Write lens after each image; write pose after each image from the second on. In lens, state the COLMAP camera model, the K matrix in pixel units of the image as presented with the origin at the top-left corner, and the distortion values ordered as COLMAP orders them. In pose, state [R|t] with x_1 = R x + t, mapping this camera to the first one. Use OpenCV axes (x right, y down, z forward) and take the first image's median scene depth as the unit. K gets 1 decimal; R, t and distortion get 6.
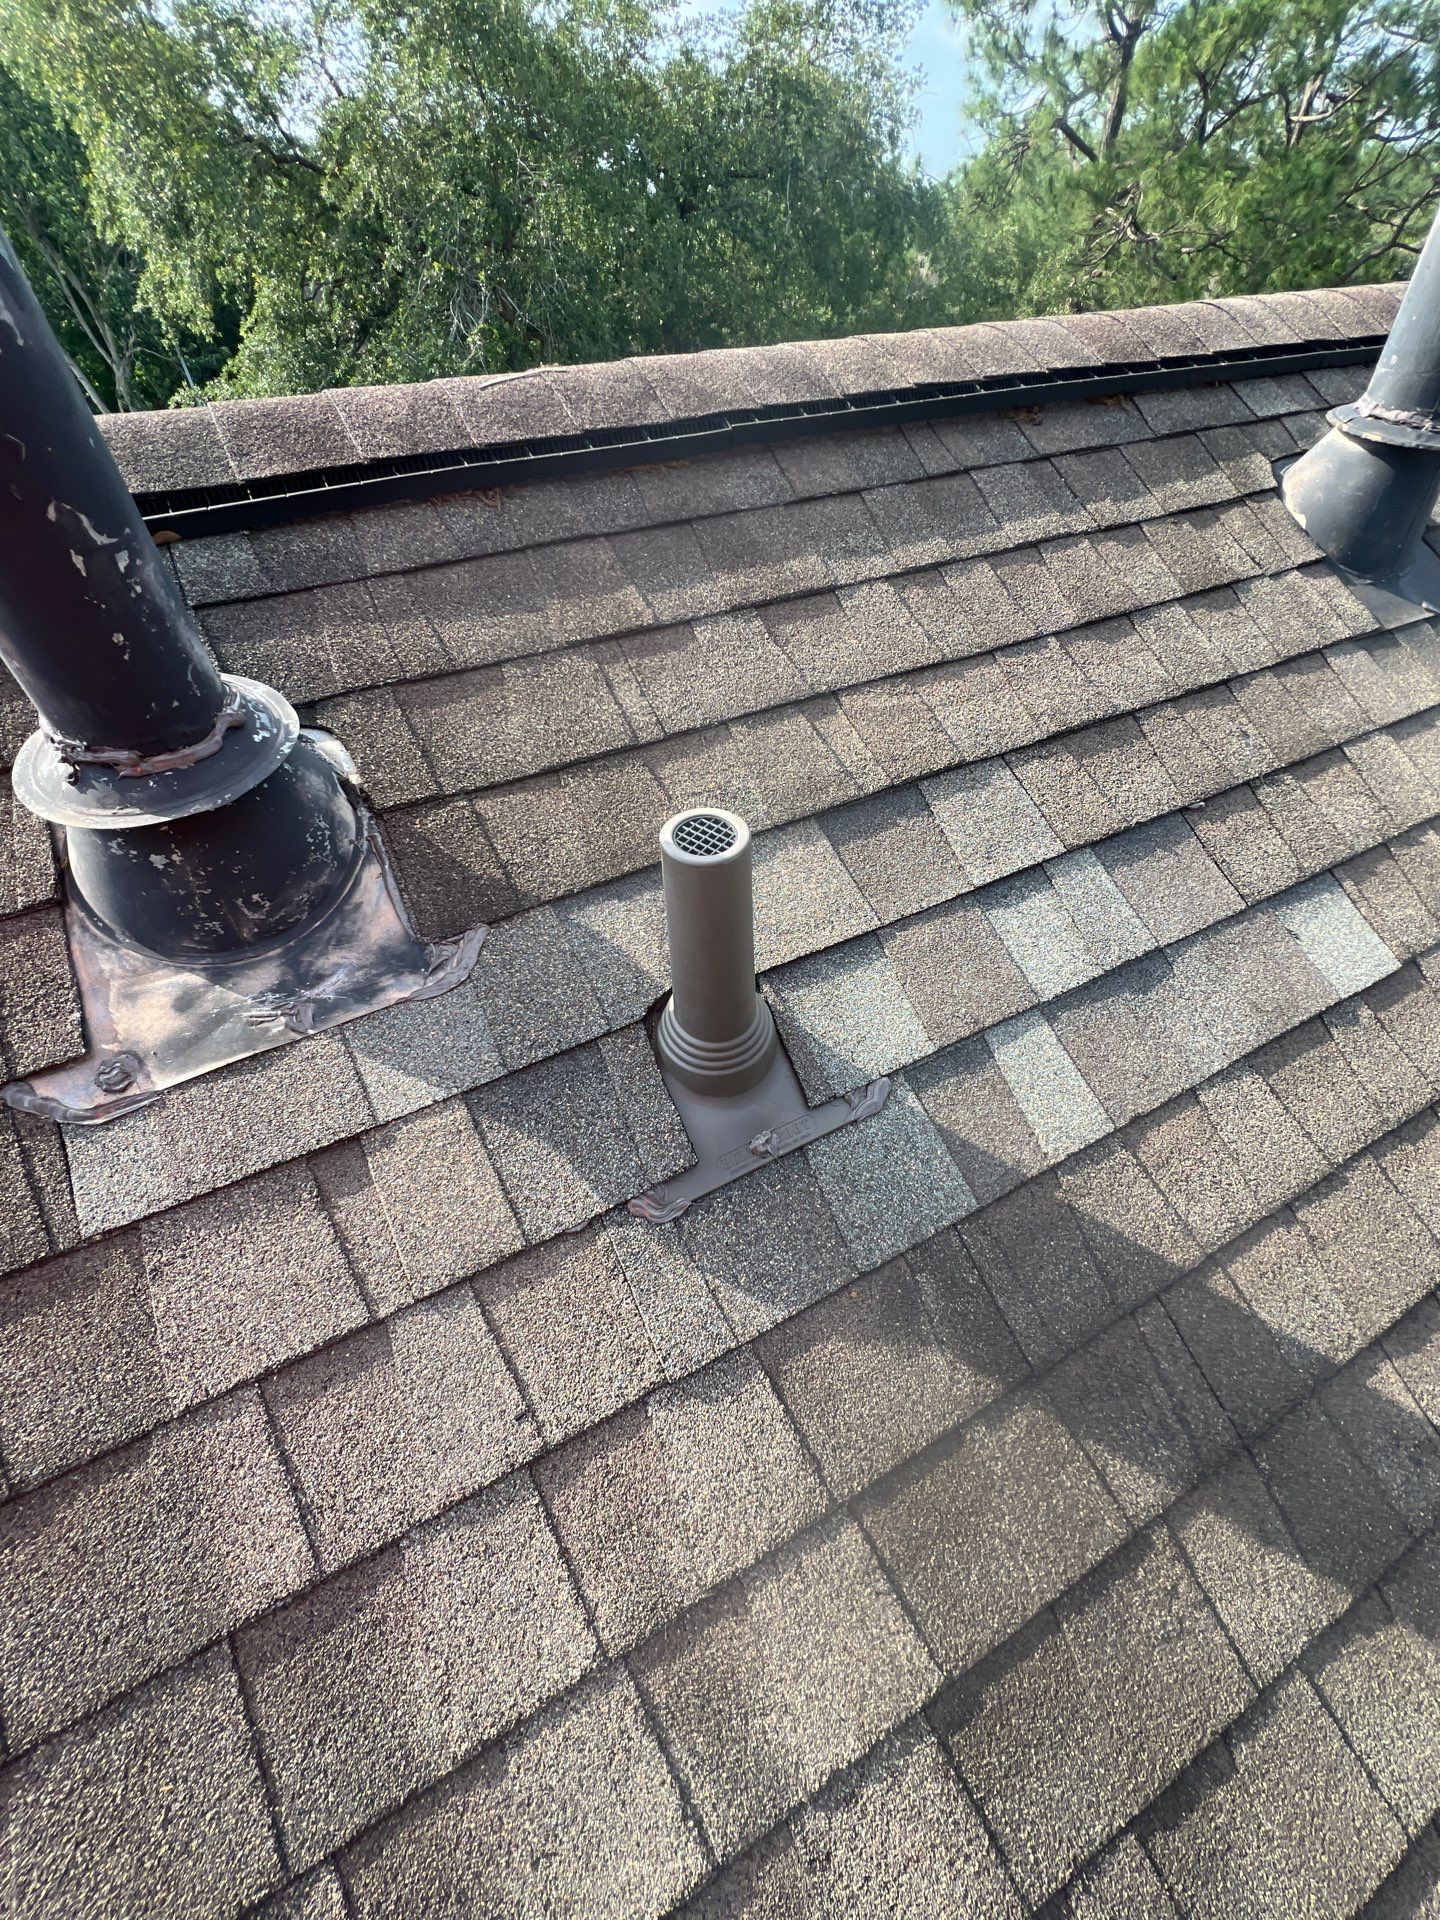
lens RADIAL K [[772.4, 0, 721.4], [0, 772.4, 956.6], [0, 0, 1]] dist [-0.002877, 0.000901]
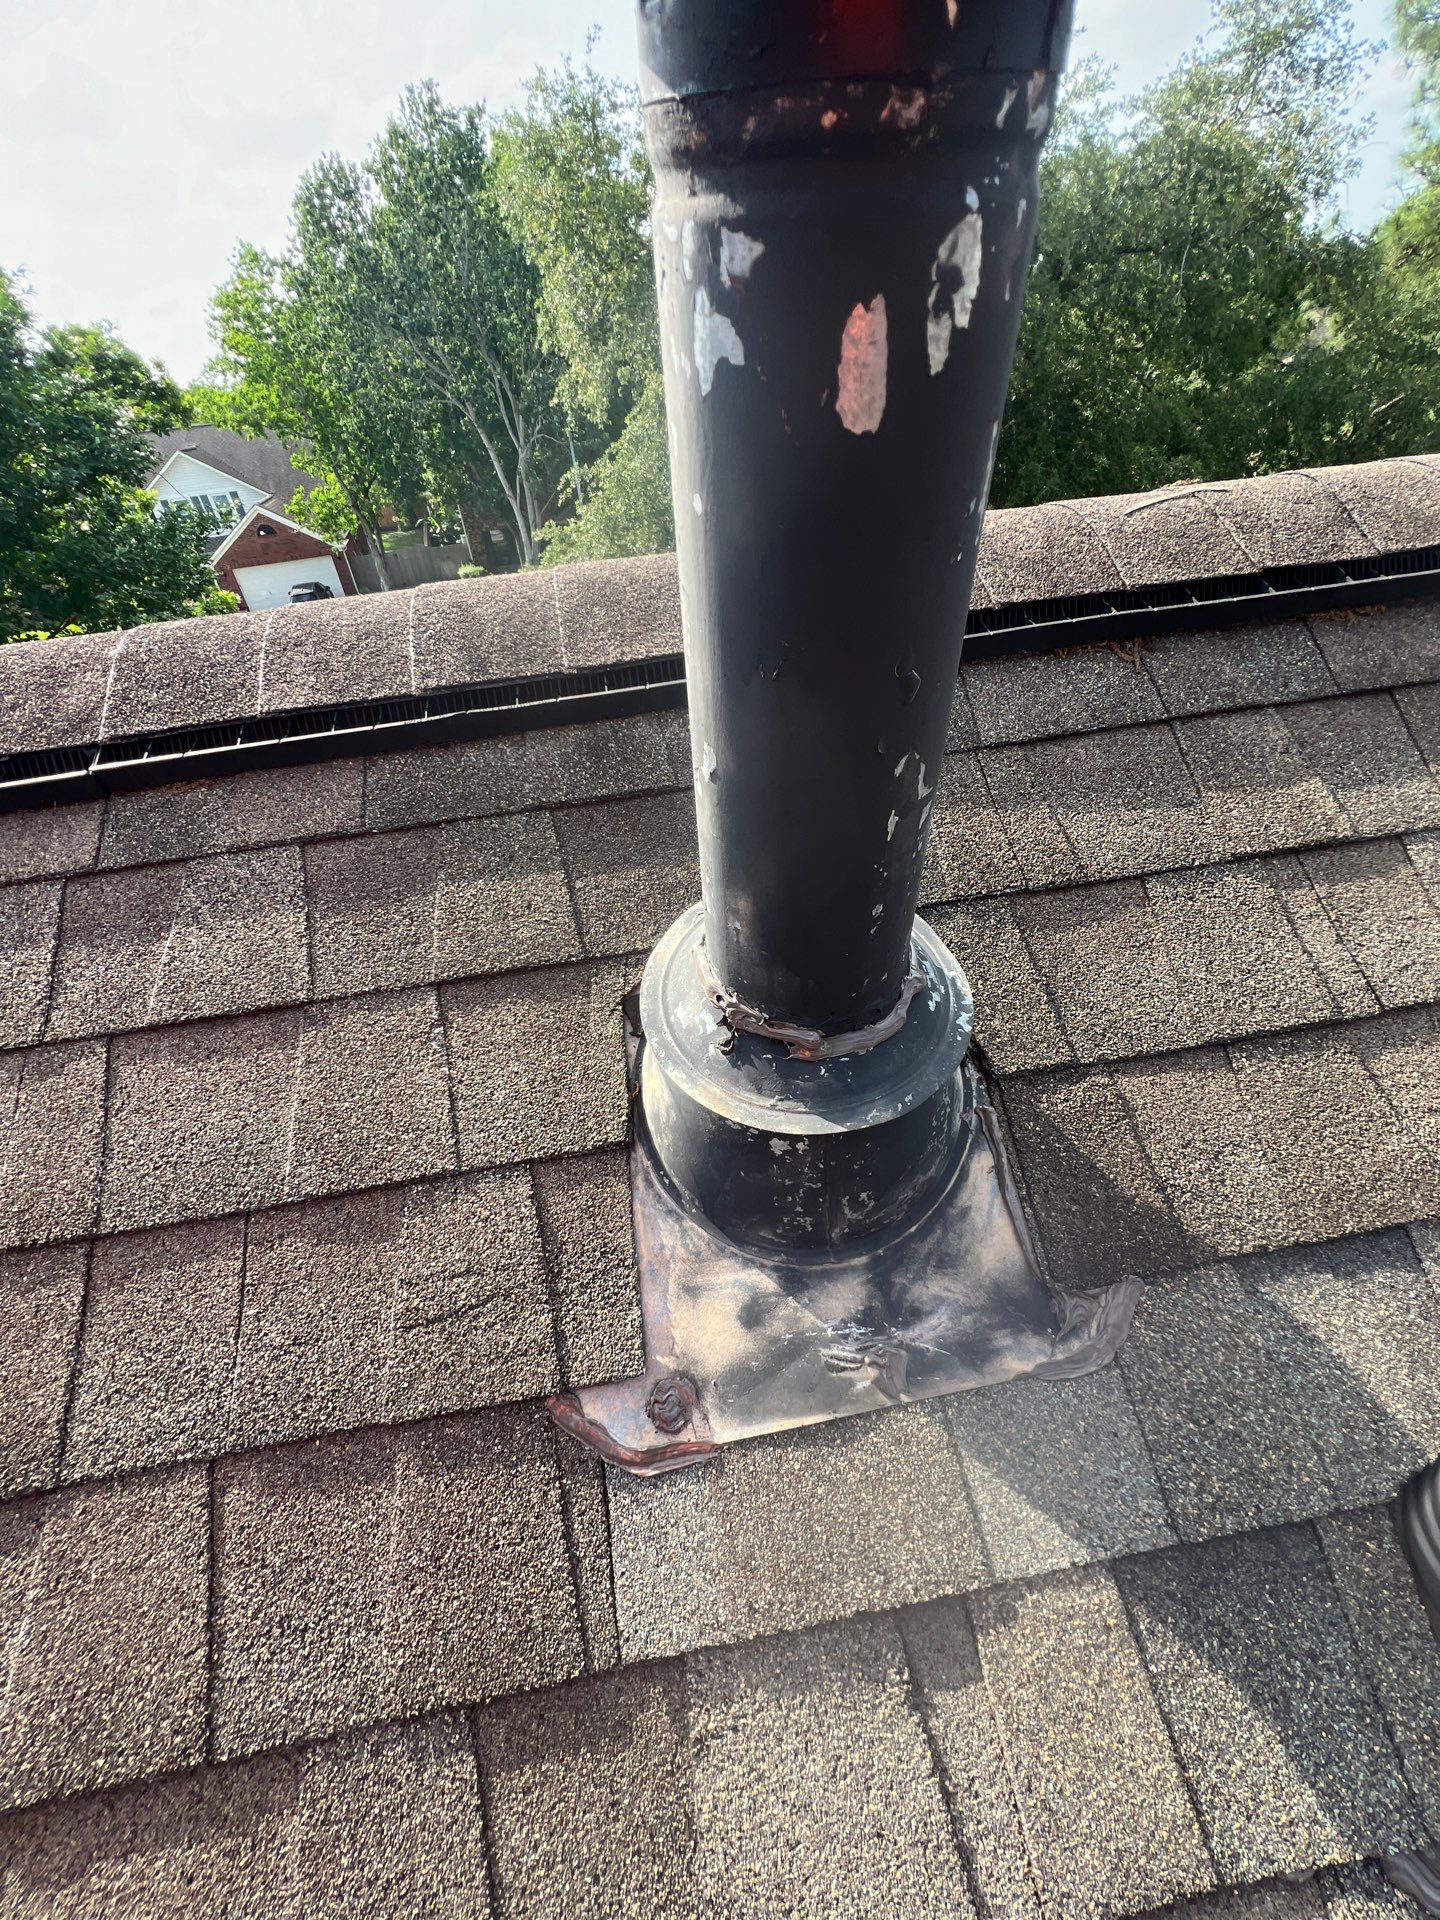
lens RADIAL K [[765.8, 0, 714.3], [0, 765.8, 953.0], [0, 0, 1]] dist [-0.001557, 0.000624]
pose [[0.943481, 0.170586, -0.284155, -0.455145], [-0.188046, 0.981532, -0.035129, -0.203552], [0.272915, 0.086577, 0.958135, 0.183405]]
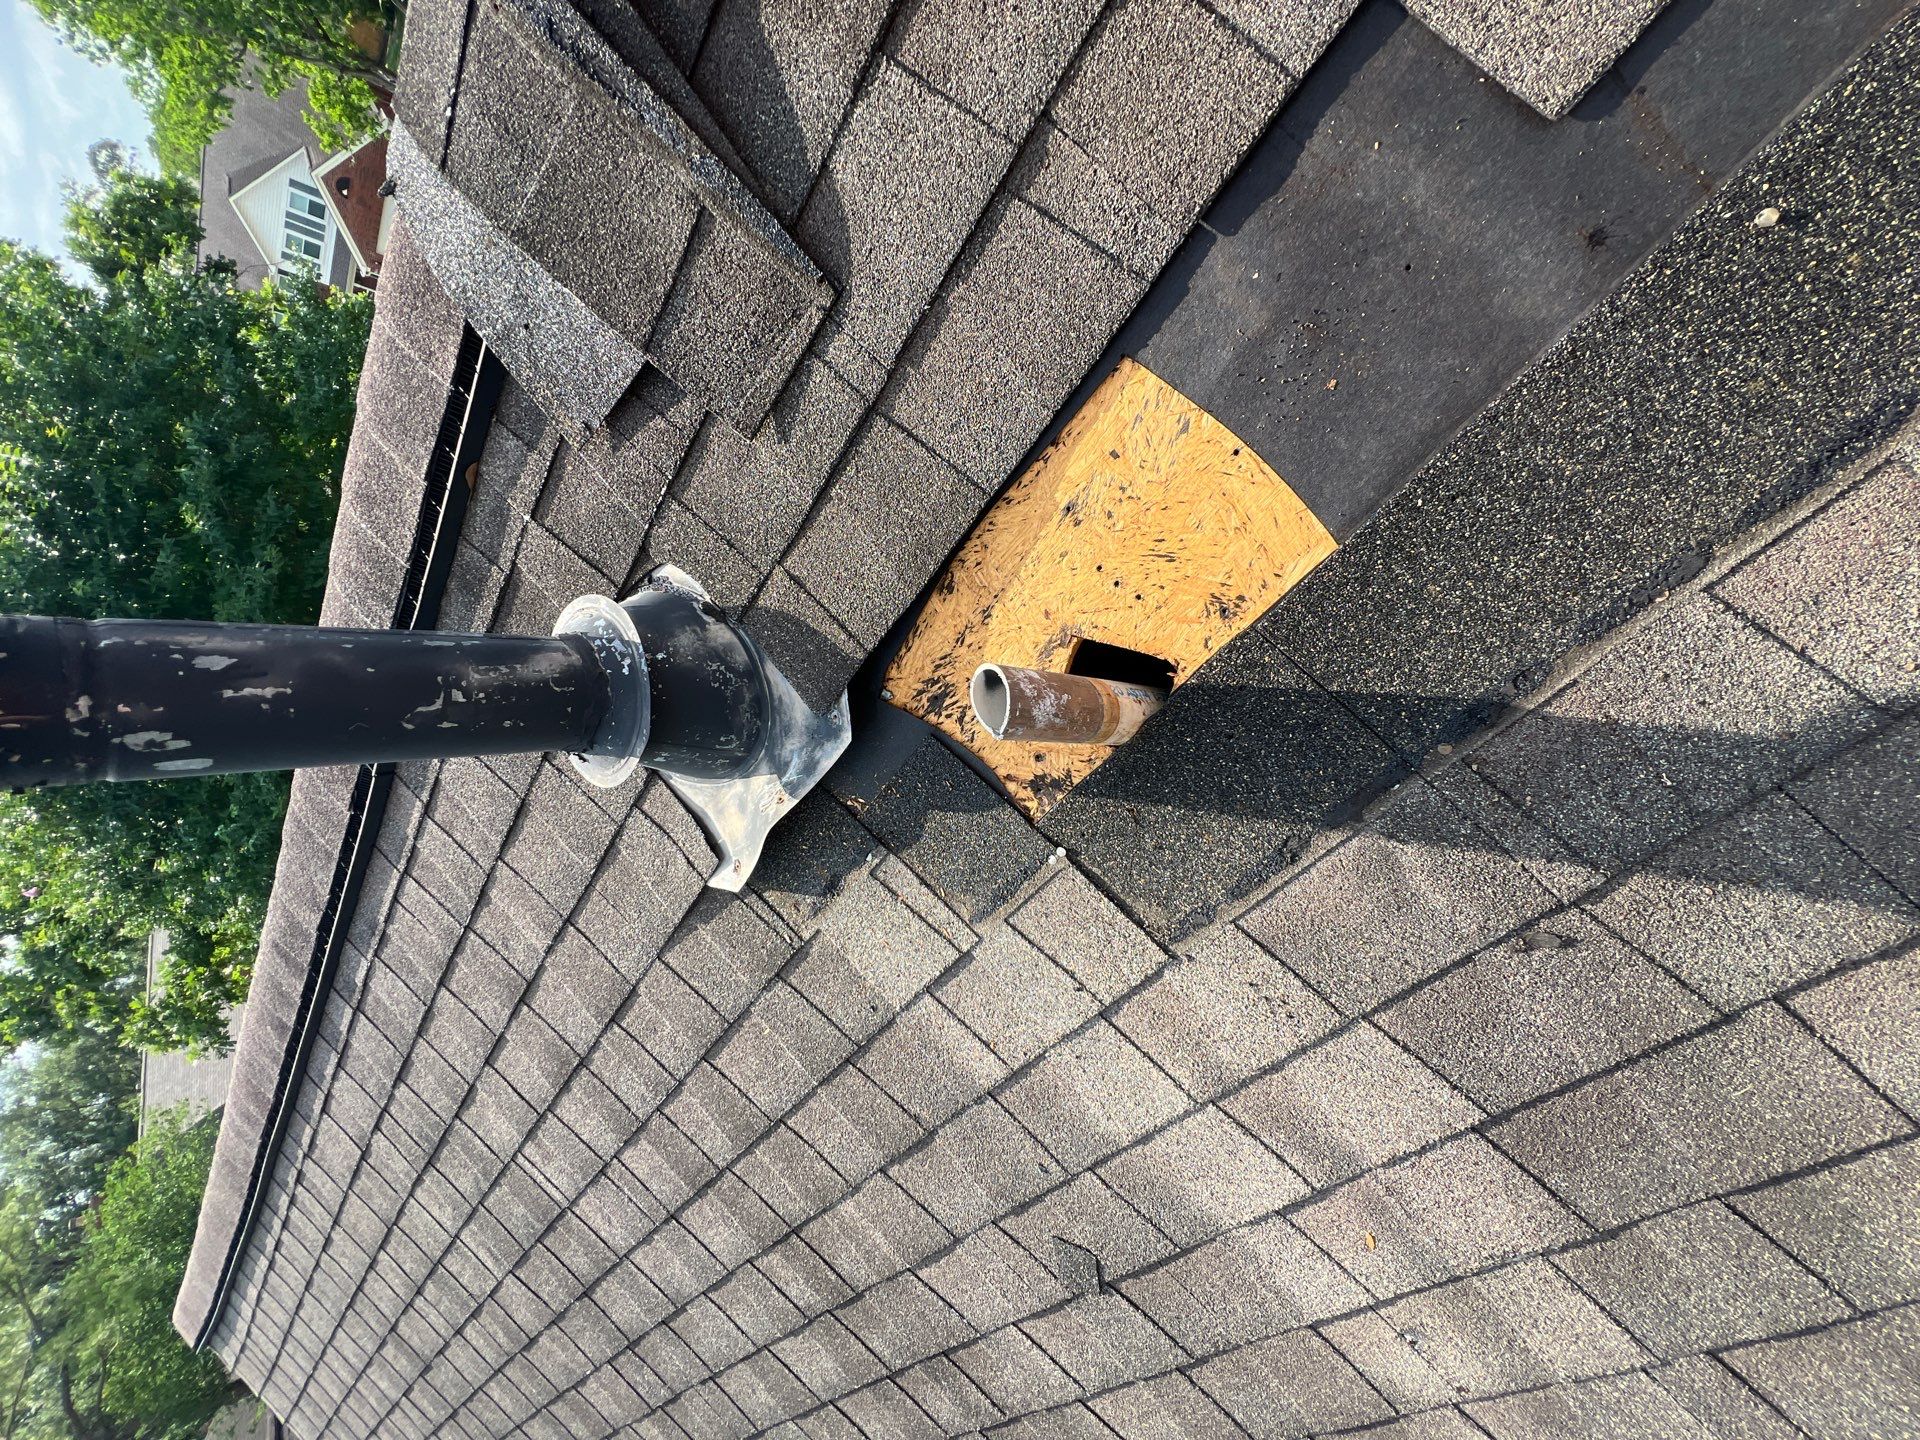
lens RADIAL K [[772.4, 0, 956.8], [0, 772.4, 718.8], [0, 0, 1]] dist [-0.002877, 0.000901]
pose [[0.731574, -0.221195, -0.644881, 0.423229], [0.585183, 0.689058, 0.427504, -0.340279], [0.349799, -0.690124, 0.633537, 0.269560]]
